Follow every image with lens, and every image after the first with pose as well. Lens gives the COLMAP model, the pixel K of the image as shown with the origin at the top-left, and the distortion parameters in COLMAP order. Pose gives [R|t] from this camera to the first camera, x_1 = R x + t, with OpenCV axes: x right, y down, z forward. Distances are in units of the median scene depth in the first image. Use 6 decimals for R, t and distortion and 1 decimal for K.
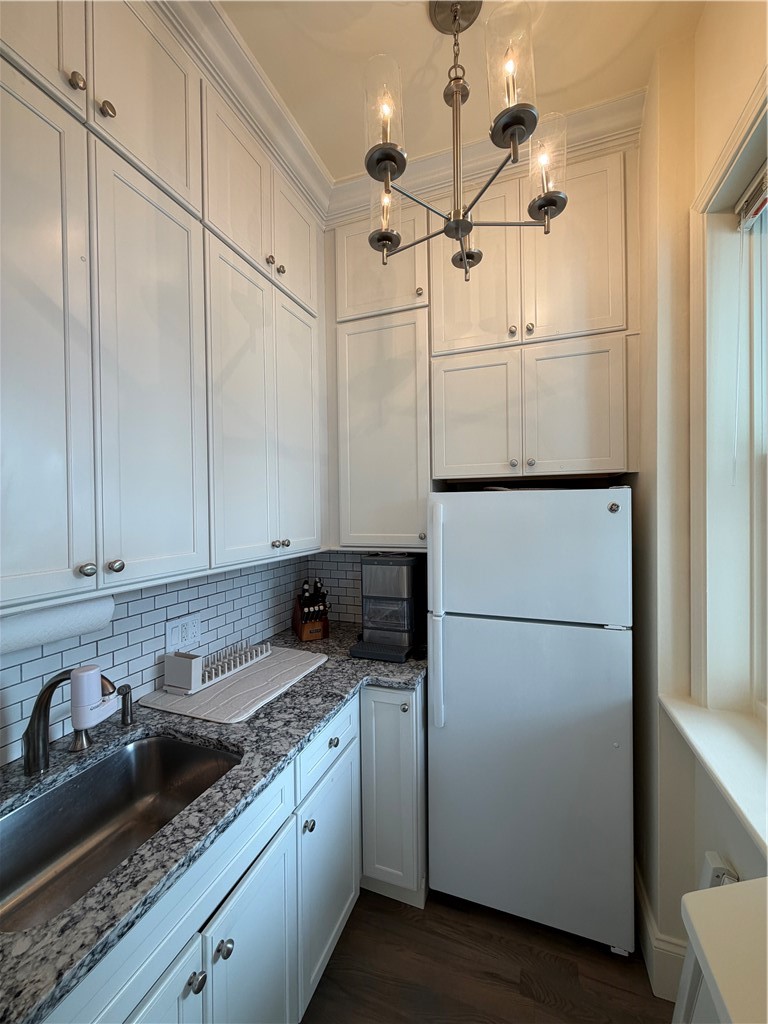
lens RADIAL K [[410.0, 0, 385.3], [0, 410.0, 512.9], [0, 0, 1]] dist [-0.000490, 0.000669]
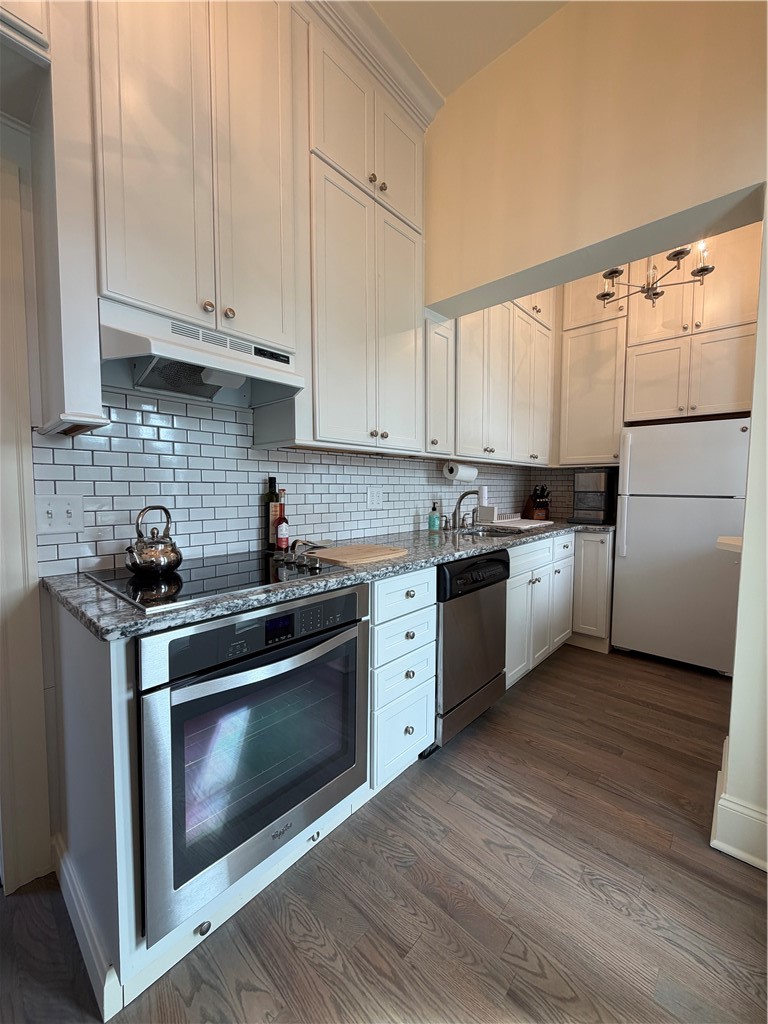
lens RADIAL K [[410.0, 0, 382.2], [0, 410.0, 511.3], [0, 0, 1]] dist [-0.000490, 0.000669]
pose [[0.926541, 0.038974, -0.374169, -0.172159], [-0.017864, 0.998055, 0.059722, 0.216282], [0.375769, -0.048651, 0.925436, -1.012625]]
